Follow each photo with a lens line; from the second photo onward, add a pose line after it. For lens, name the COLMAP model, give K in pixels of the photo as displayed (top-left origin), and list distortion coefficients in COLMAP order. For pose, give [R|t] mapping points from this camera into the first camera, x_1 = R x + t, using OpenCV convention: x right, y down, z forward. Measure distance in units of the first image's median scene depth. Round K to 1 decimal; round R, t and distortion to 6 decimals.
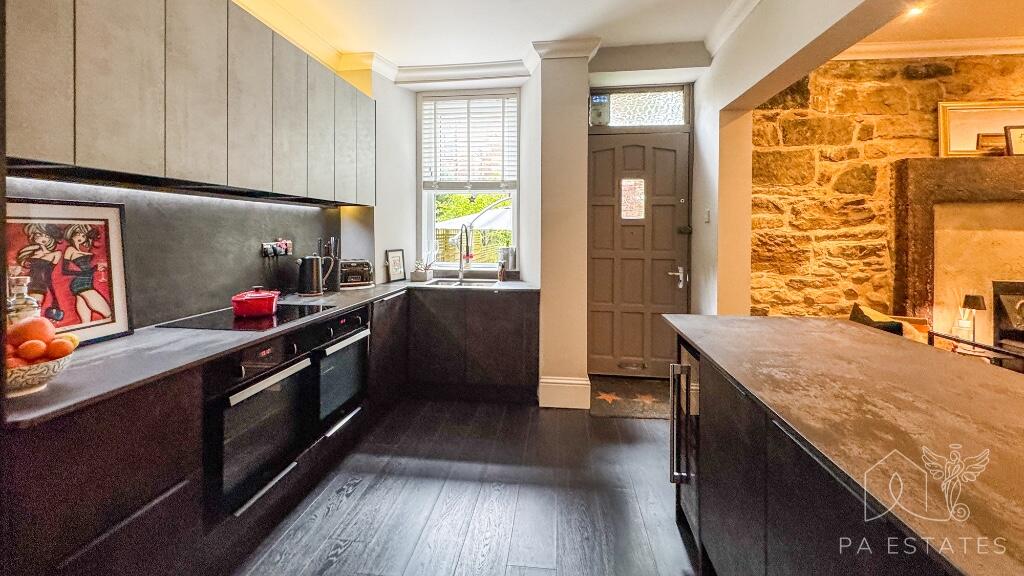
lens RADIAL K [[409.5, 0, 506.9], [0, 409.5, 235.1], [0, 0, 1]] dist [-0.002154, 0.000694]
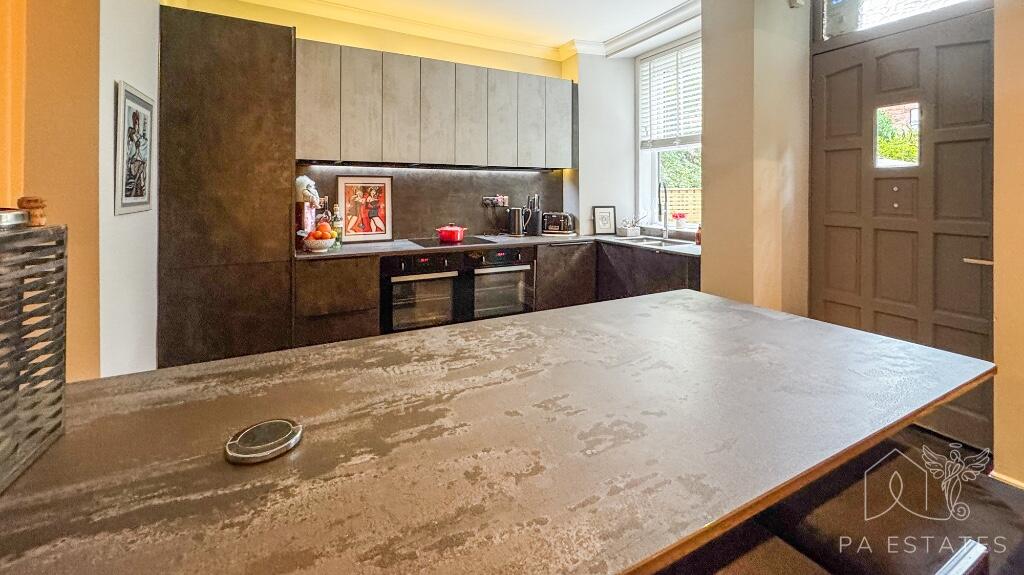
lens RADIAL K [[409.5, 0, 513.7], [0, 409.5, 190.9], [0, 0, 1]] dist [-0.002154, 0.000694]
pose [[0.578018, -0.003954, -0.816014, 0.651701], [-0.006732, 0.999931, -0.009614, 0.008666], [0.815996, 0.011050, 0.577951, 0.203925]]
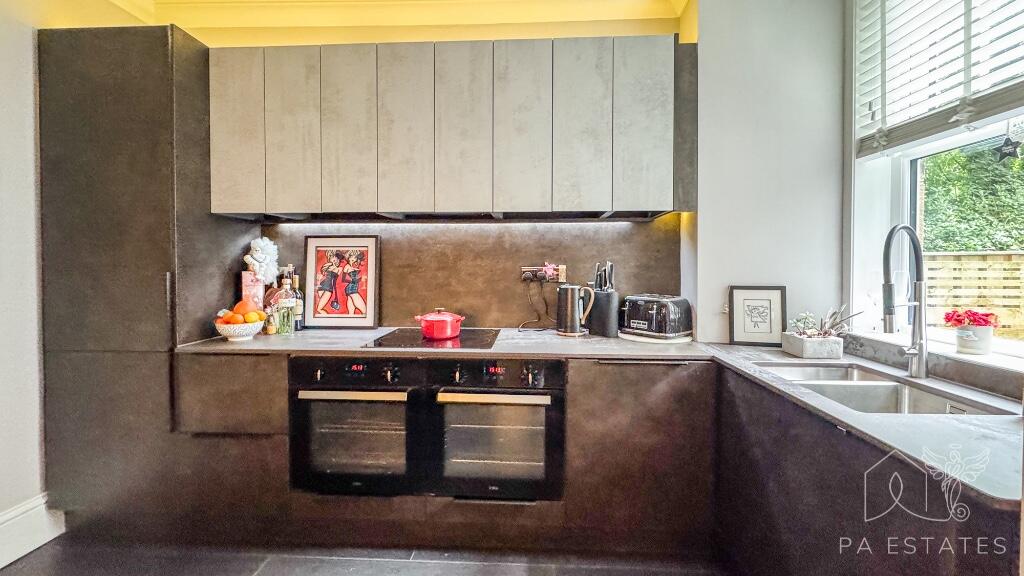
lens RADIAL K [[409.5, 0, 516.0], [0, 409.5, 269.7], [0, 0, 1]] dist [-0.002154, 0.000694]
pose [[0.088204, 0.008565, -0.996066, 0.306748], [-0.008762, 0.999931, 0.007823, 0.017120], [0.996064, 0.008038, 0.088273, 0.841654]]
